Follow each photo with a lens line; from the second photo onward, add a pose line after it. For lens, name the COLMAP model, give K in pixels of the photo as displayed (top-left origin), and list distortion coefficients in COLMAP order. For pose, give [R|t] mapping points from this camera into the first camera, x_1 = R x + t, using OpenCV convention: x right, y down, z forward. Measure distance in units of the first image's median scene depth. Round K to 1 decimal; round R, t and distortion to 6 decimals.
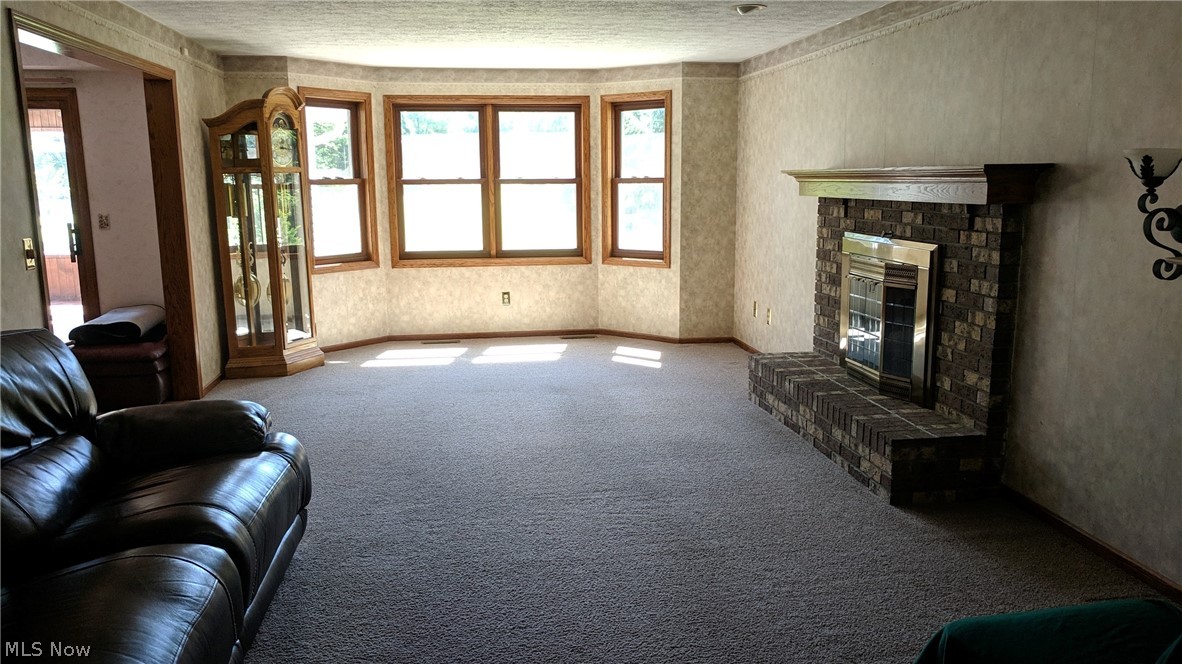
lens RADIAL K [[874.5, 0, 591.0], [0, 874.5, 332.0], [0, 0, 1]] dist [0.000022, -0.067203]
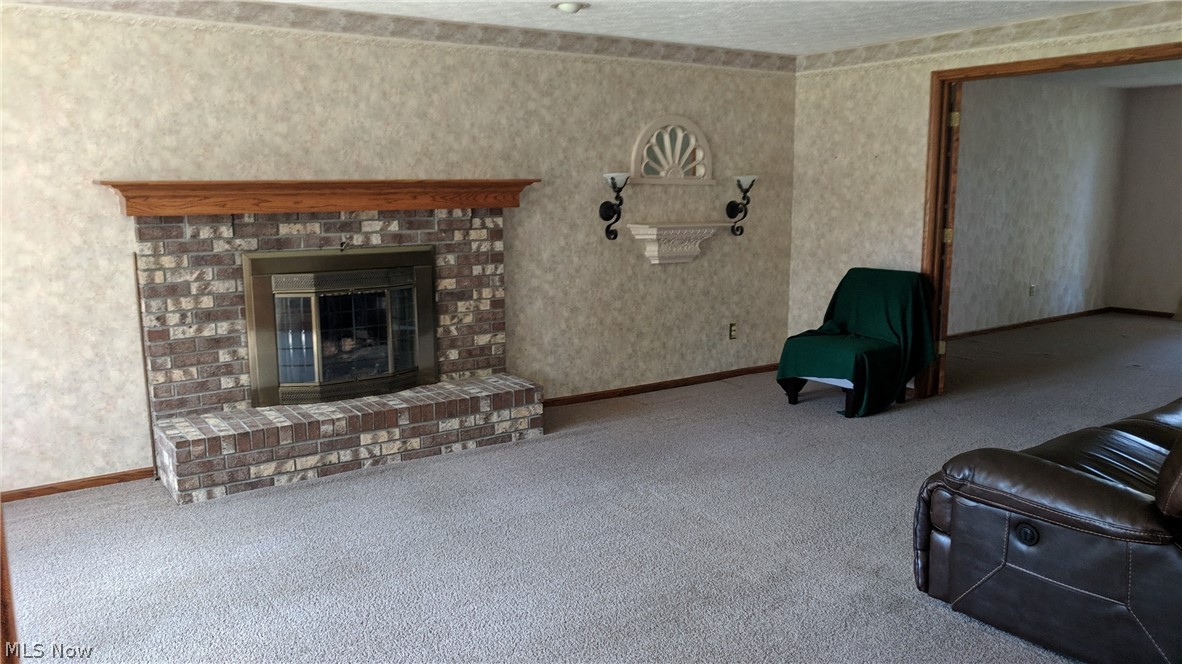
lens RADIAL K [[874.5, 0, 591.0], [0, 874.5, 332.0], [0, 0, 1]] dist [0.000022, -0.067203]
pose [[-0.434662, -0.141372, 0.889428, -0.795560], [0.161660, 0.959313, 0.231483, -0.232827], [-0.885966, 0.244402, -0.394123, 1.339086]]
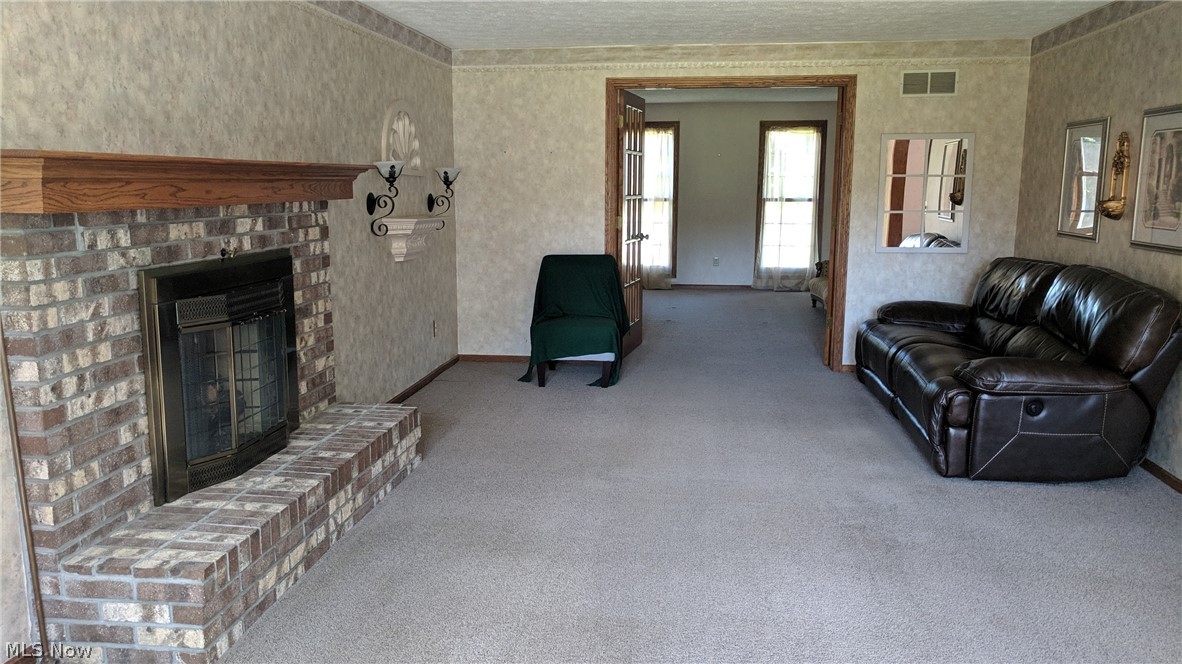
lens RADIAL K [[888.6, 0, 587.9], [0, 888.6, 332.4], [0, 0, 1]] dist [-0.005947, -0.007766]
pose [[-0.961406, -0.041540, 0.271980, -0.167591], [0.050754, 0.944794, 0.323709, -0.310255], [-0.270412, 0.325020, -0.906223, 1.833071]]
